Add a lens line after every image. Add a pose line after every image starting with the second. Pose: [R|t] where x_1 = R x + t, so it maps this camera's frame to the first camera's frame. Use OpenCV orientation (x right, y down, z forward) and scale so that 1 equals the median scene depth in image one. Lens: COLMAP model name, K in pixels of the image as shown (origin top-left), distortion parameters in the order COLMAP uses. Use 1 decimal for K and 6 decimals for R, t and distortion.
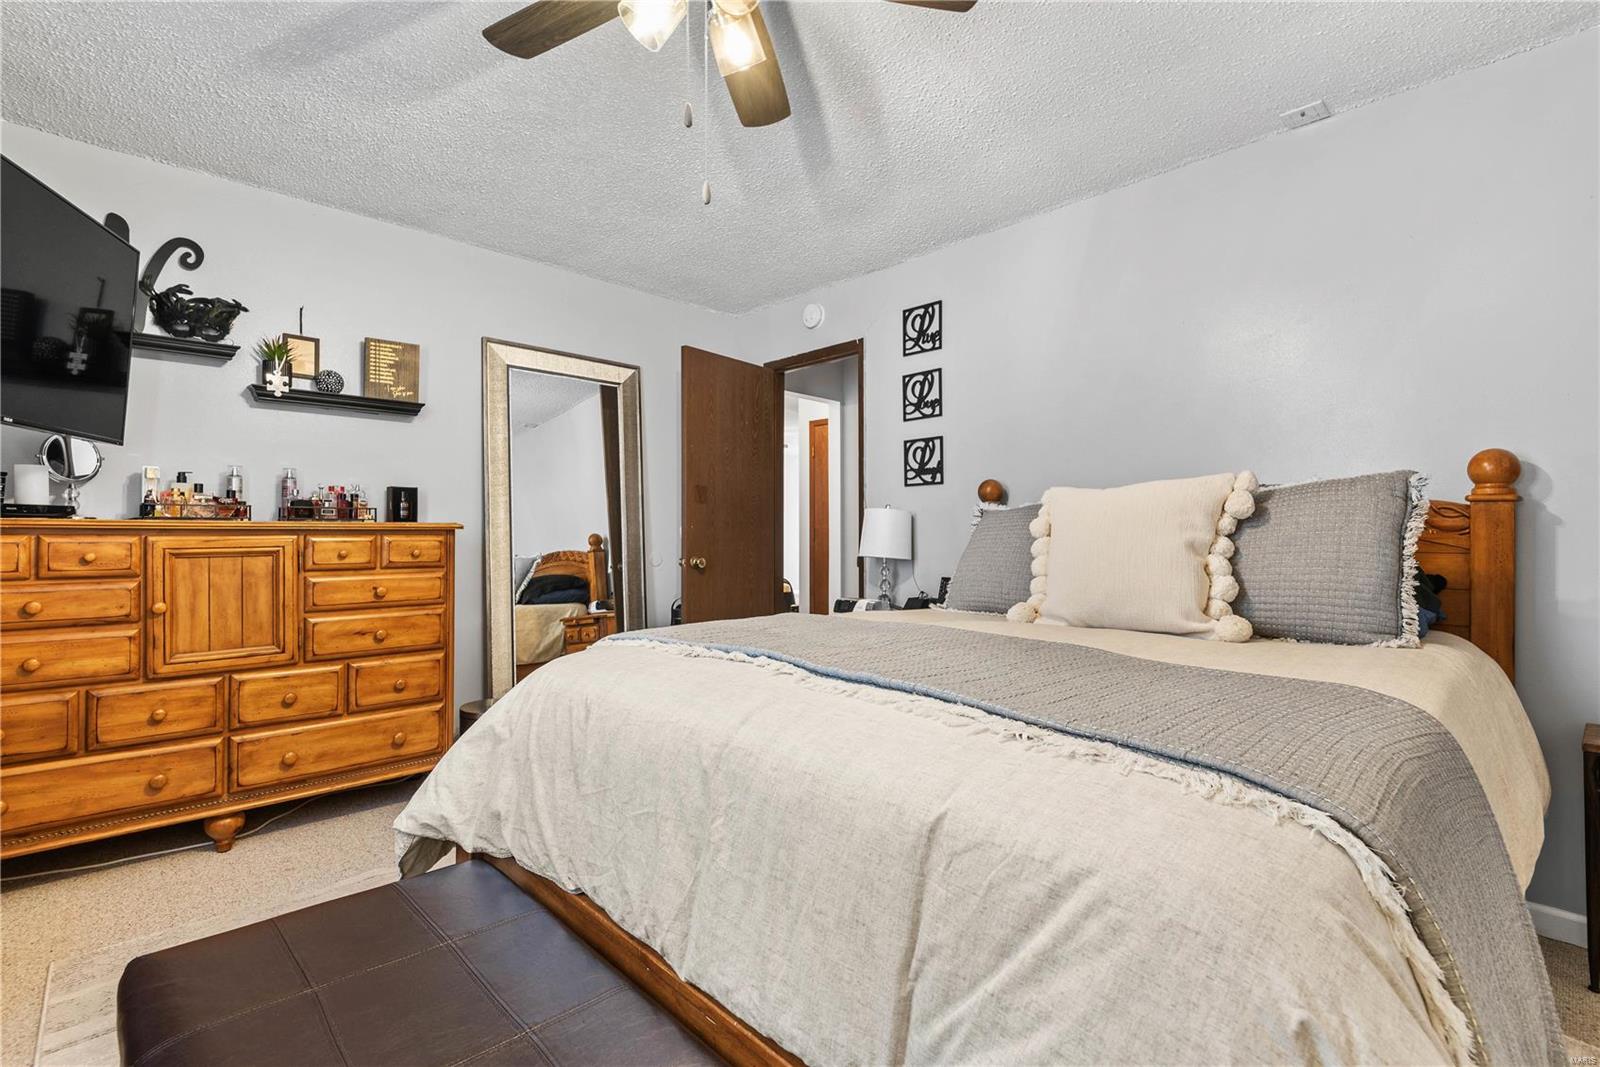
lens RADIAL K [[722.9, 0, 806.4], [0, 722.9, 533.5], [0, 0, 1]] dist [0.004445, -0.001514]
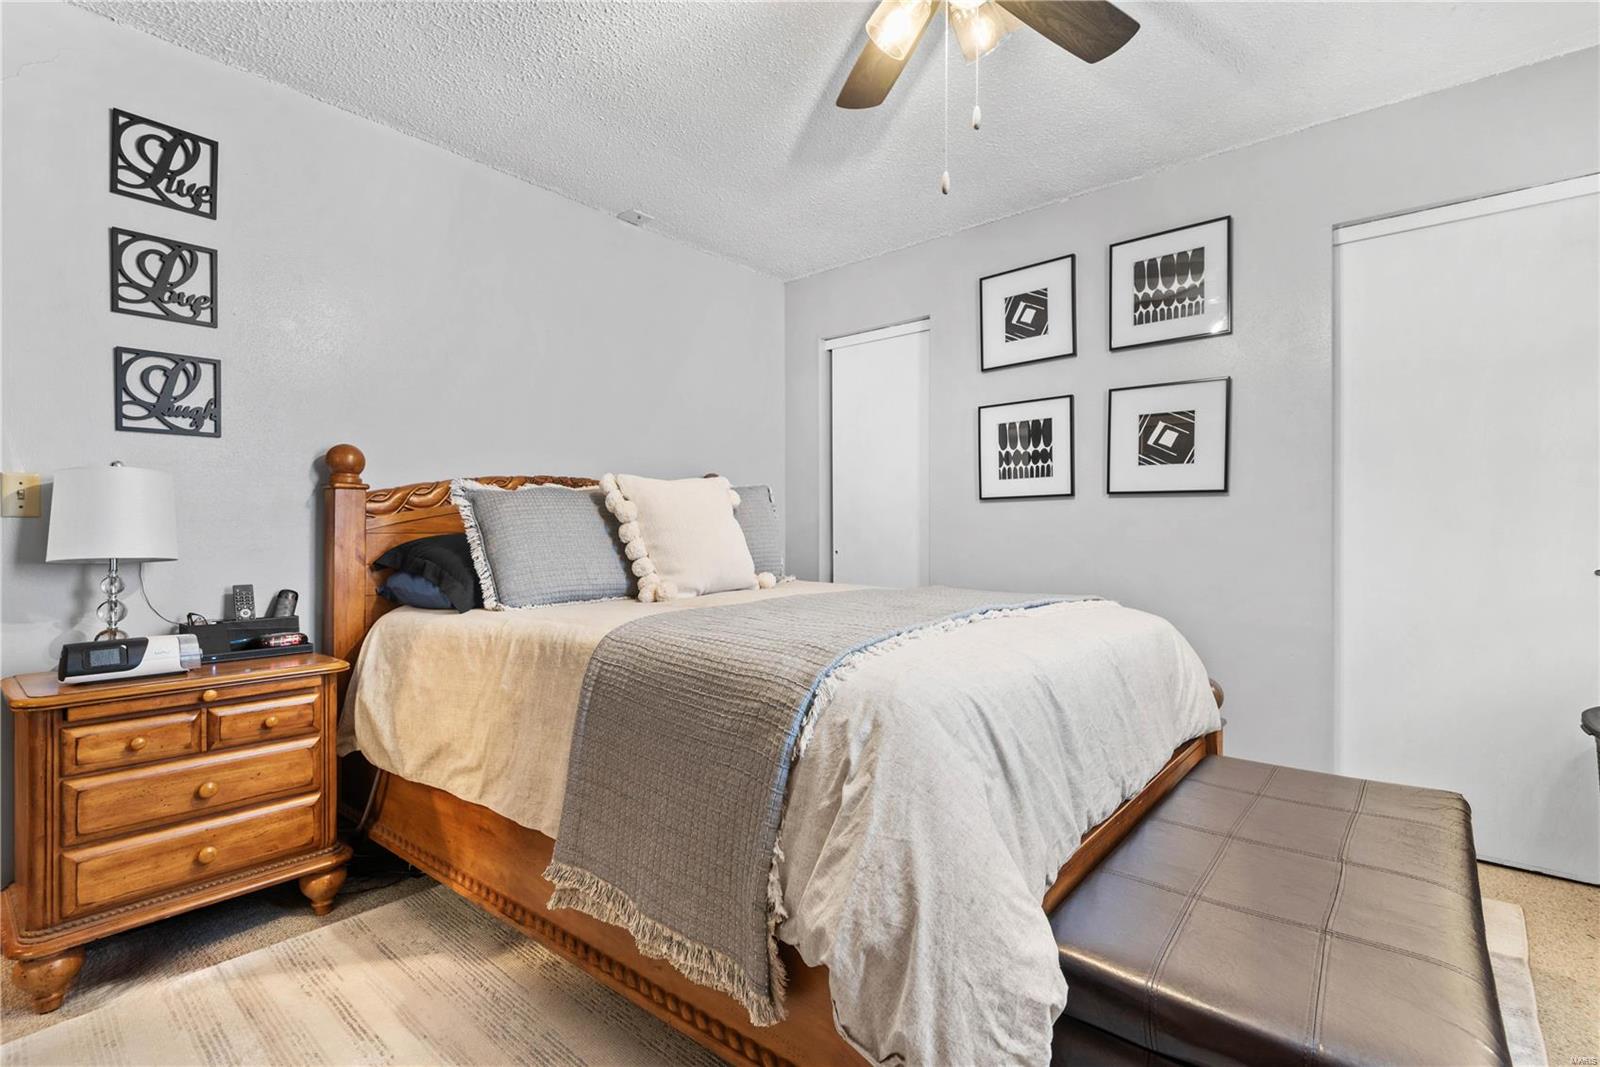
lens RADIAL K [[722.9, 0, 807.4], [0, 722.9, 529.8], [0, 0, 1]] dist [0.004445, -0.001514]
pose [[-0.116776, -0.006017, 0.993140, -0.485754], [0.001828, 0.999979, 0.006274, 0.008377], [-0.993157, 0.002548, -0.116762, 0.558487]]
